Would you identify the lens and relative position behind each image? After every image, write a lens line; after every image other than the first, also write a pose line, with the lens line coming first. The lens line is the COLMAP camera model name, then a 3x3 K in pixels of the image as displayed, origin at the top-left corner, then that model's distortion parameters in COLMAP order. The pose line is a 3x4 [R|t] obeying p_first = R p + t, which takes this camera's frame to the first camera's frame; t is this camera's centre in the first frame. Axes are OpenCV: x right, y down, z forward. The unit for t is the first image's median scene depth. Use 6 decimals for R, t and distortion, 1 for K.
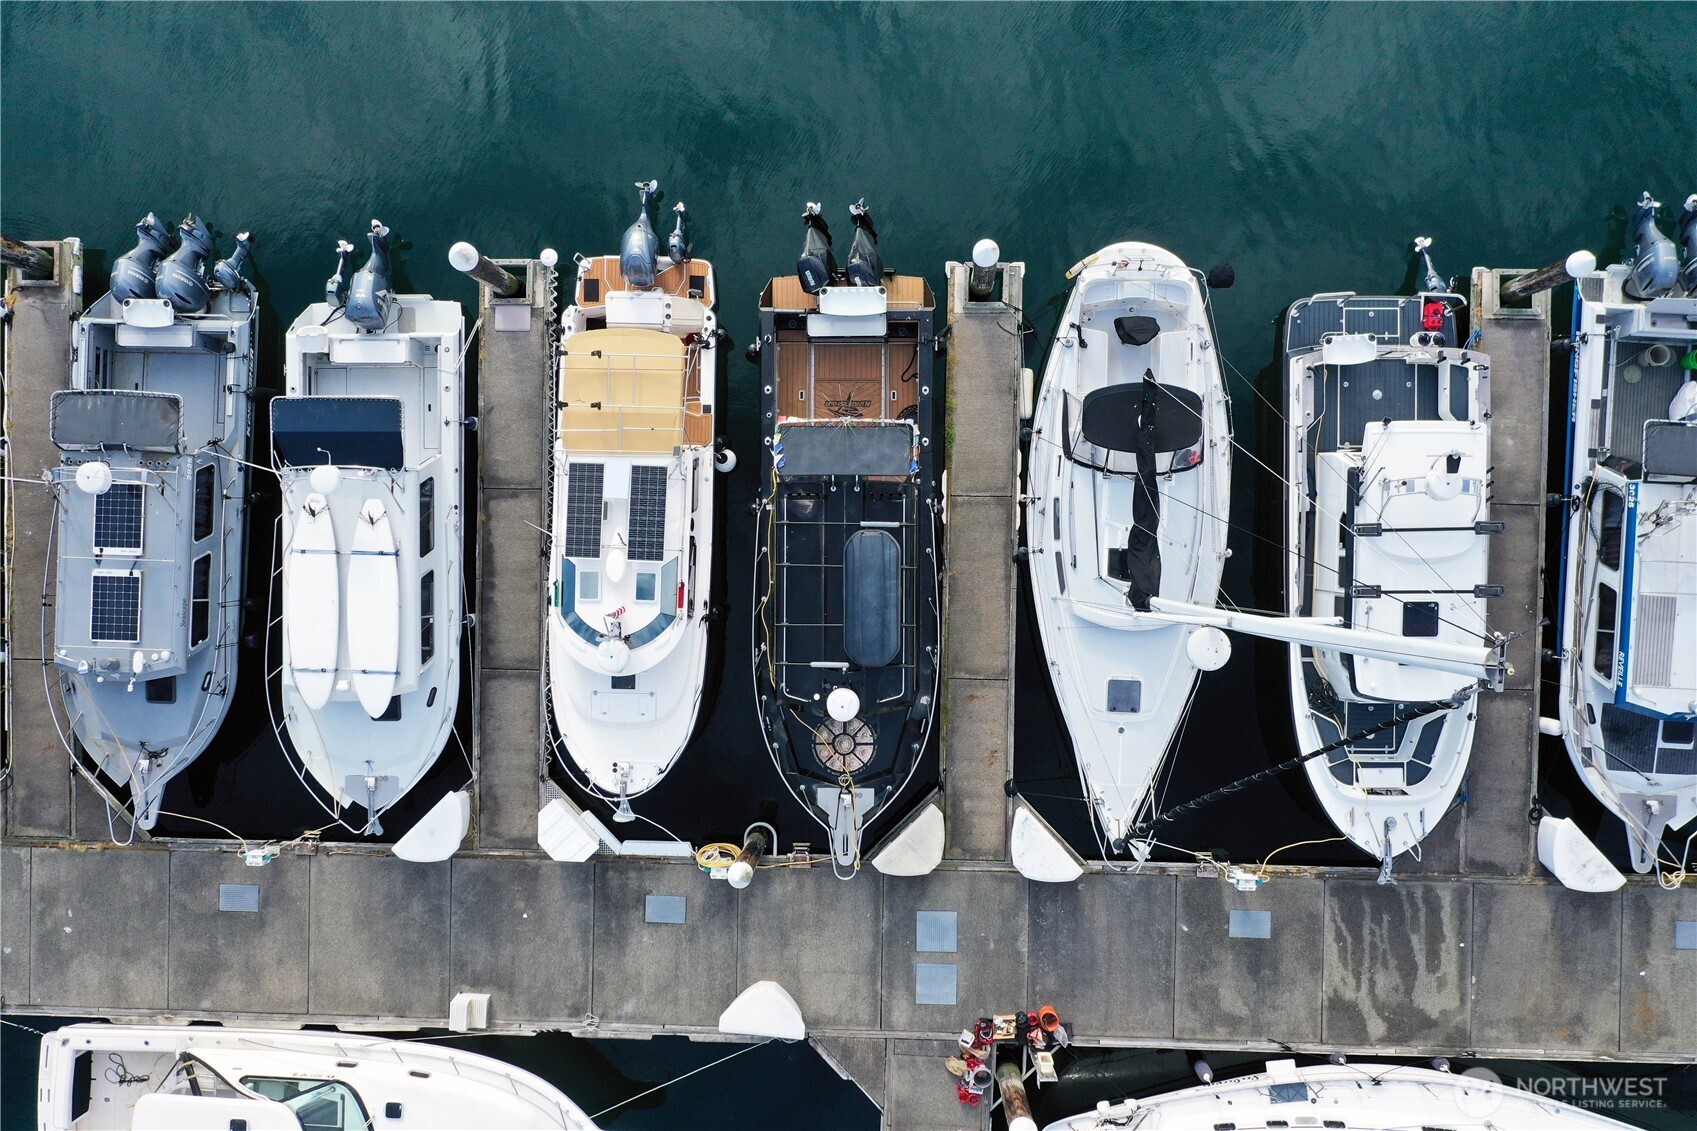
lens RADIAL K [[1325.4, 0, 866.1], [0, 1325.4, 569.6], [0, 0, 1]] dist [-0.007331, -0.005261]
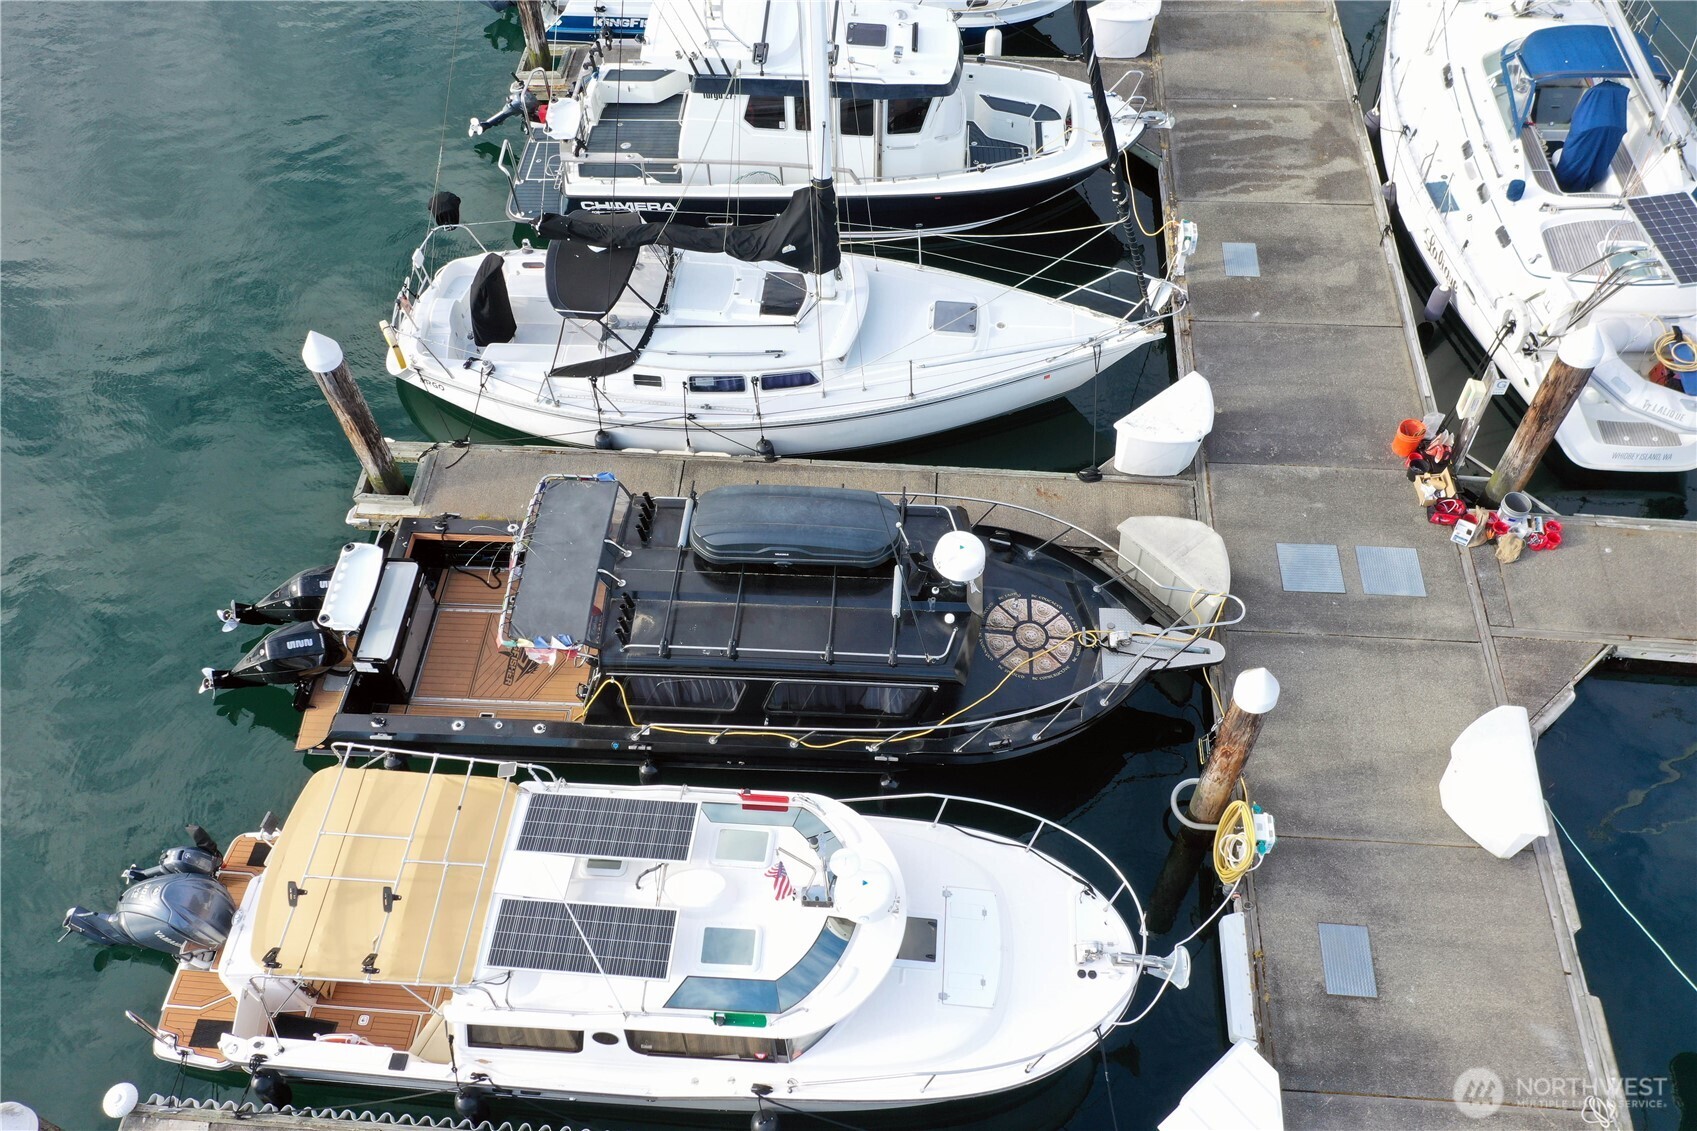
lens RADIAL K [[1325.4, 0, 842.9], [0, 1325.4, 571.1], [0, 0, 1]] dist [-0.007331, -0.005261]
pose [[0.060369, -0.785709, 0.615643, -0.382393], [0.997474, 0.024361, -0.066719, 0.081965], [0.037424, 0.618116, 0.785196, 0.469768]]
